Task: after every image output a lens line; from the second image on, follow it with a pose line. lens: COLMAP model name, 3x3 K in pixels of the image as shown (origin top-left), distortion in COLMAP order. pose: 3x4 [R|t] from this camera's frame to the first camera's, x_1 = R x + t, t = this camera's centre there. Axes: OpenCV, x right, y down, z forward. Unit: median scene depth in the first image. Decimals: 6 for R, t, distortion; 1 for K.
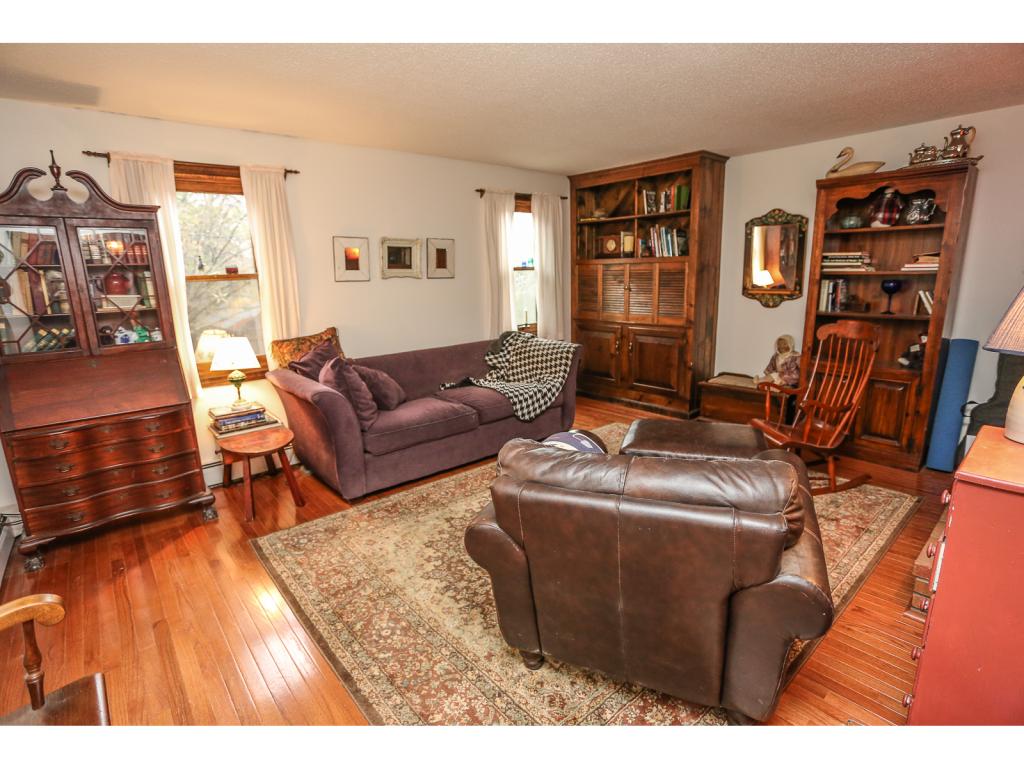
lens RADIAL K [[493.0, 0, 518.3], [0, 493.0, 384.7], [0, 0, 1]] dist [-0.071683, 0.025655]
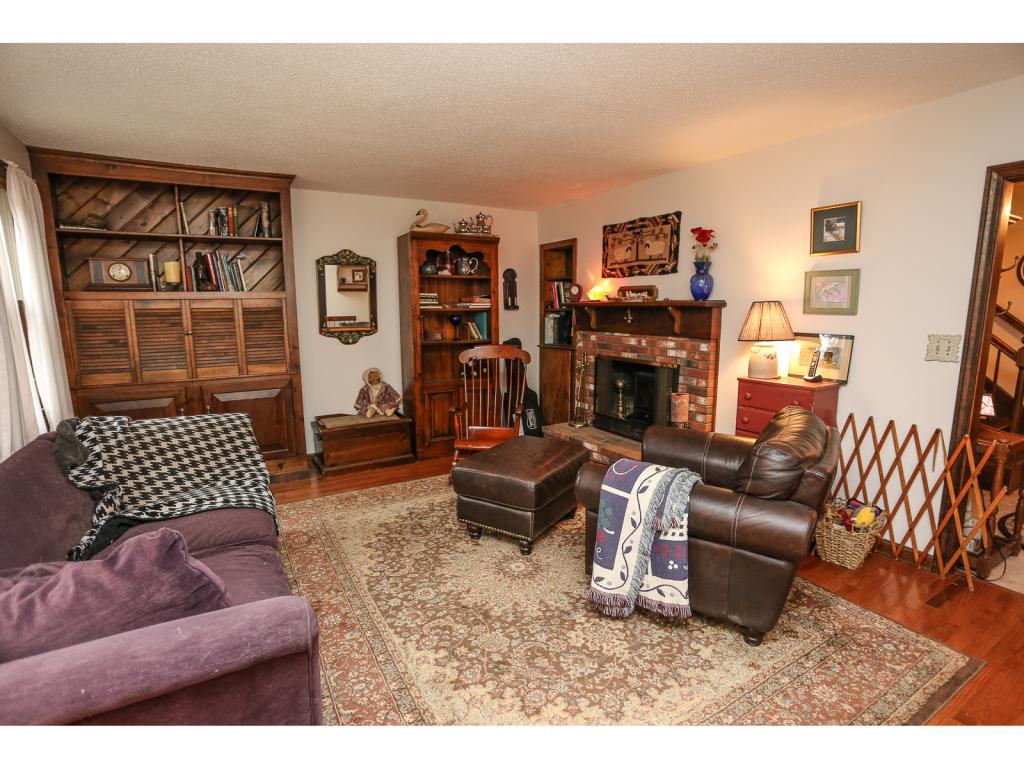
lens RADIAL K [[493.0, 0, 518.3], [0, 493.0, 384.7], [0, 0, 1]] dist [-0.071683, 0.025655]
pose [[0.209101, -0.131789, 0.968973, -0.433762], [0.216368, 0.972553, 0.085584, -0.090687], [-0.953657, 0.191759, 0.231877, 0.451149]]
